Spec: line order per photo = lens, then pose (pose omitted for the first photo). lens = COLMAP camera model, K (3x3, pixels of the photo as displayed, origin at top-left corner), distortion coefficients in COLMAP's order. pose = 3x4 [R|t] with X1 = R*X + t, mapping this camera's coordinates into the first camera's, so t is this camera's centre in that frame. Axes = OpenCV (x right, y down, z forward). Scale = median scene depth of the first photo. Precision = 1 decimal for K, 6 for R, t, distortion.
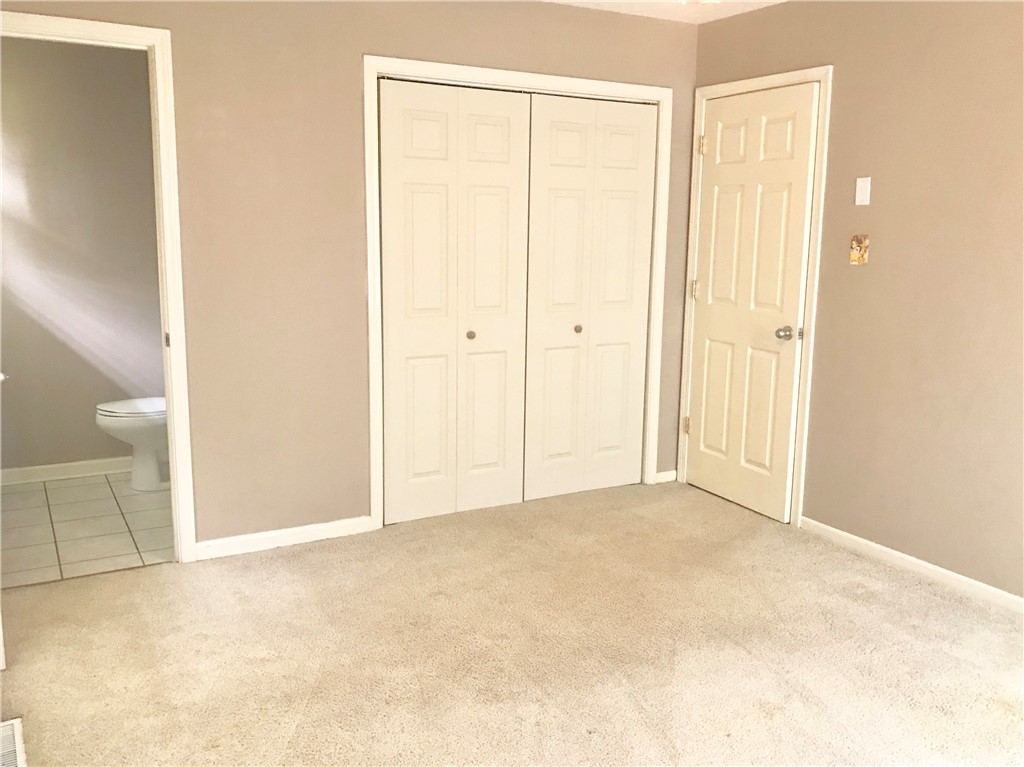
lens RADIAL K [[896.0, 0, 512.0], [0, 896.0, 383.5], [0, 0, 1]] dist [0.018212, -0.014615]
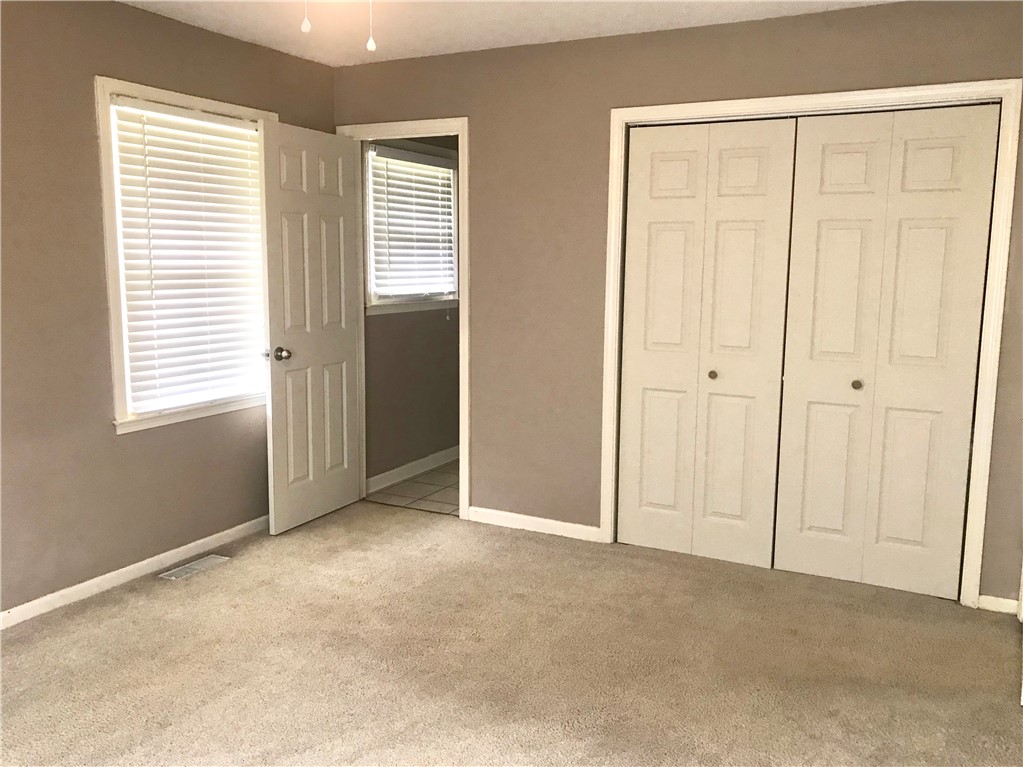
lens RADIAL K [[865.8, 0, 528.7], [0, 865.8, 367.6], [0, 0, 1]] dist [0.042670, -0.005785]
pose [[0.549845, 0.104359, -0.828722, 0.685731], [-0.148957, 0.988511, 0.025651, -0.061926], [0.821877, 0.109340, 0.559073, 0.344707]]
